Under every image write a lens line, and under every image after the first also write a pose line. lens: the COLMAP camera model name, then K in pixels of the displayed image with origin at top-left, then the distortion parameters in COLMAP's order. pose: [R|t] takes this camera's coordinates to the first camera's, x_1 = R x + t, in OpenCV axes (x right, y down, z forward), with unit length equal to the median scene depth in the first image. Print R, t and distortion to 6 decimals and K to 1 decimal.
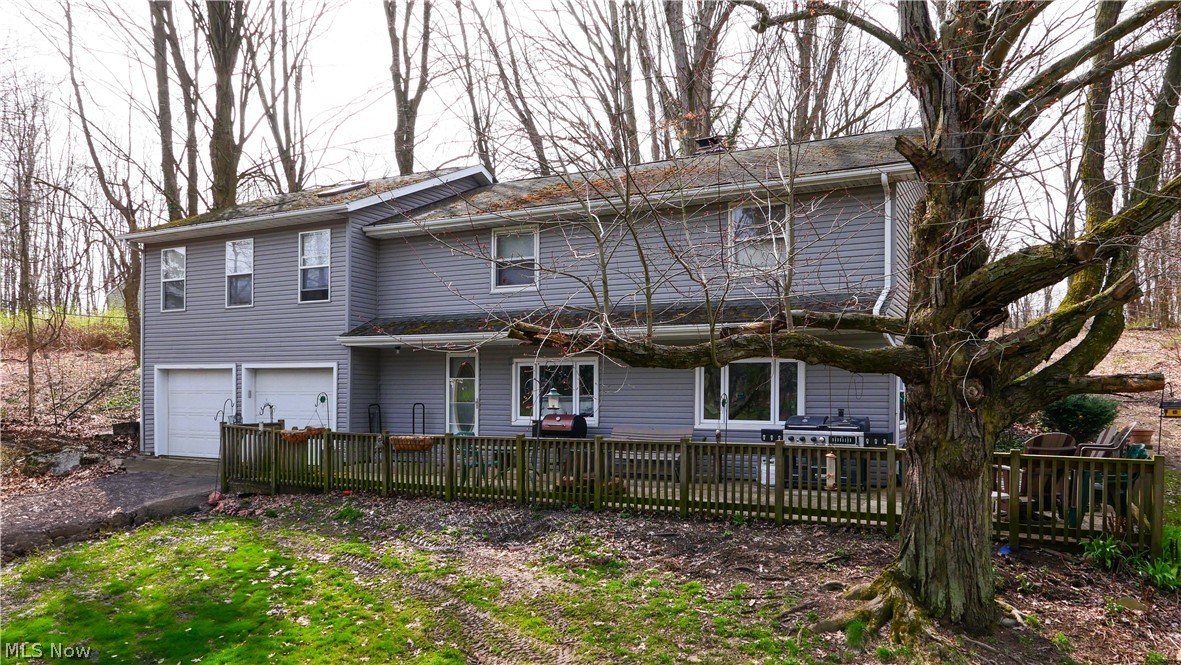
lens RADIAL K [[879.5, 0, 590.5], [0, 879.5, 332.5], [0, 0, 1]] dist [0.003000, 0.001073]
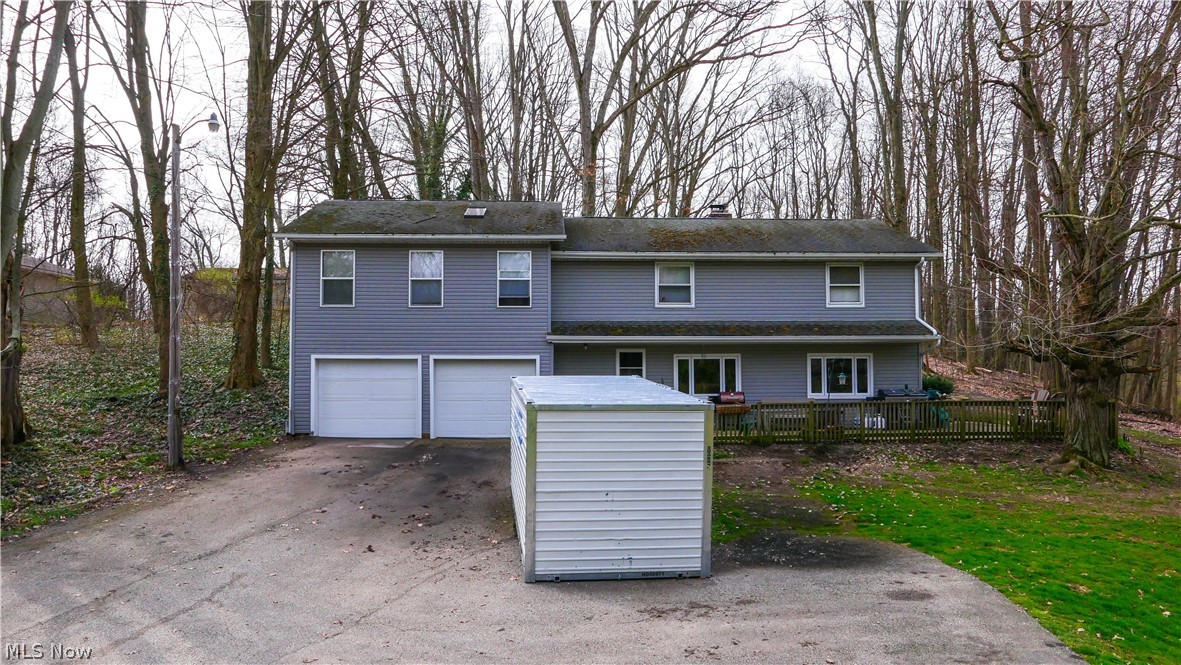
lens RADIAL K [[879.5, 0, 590.5], [0, 879.5, 332.5], [0, 0, 1]] dist [0.003000, 0.001073]
pose [[0.836538, 0.024639, 0.547354, -0.935001], [-0.028495, 0.999593, -0.001446, 0.000496], [-0.547167, -0.014387, 0.836900, -0.117181]]
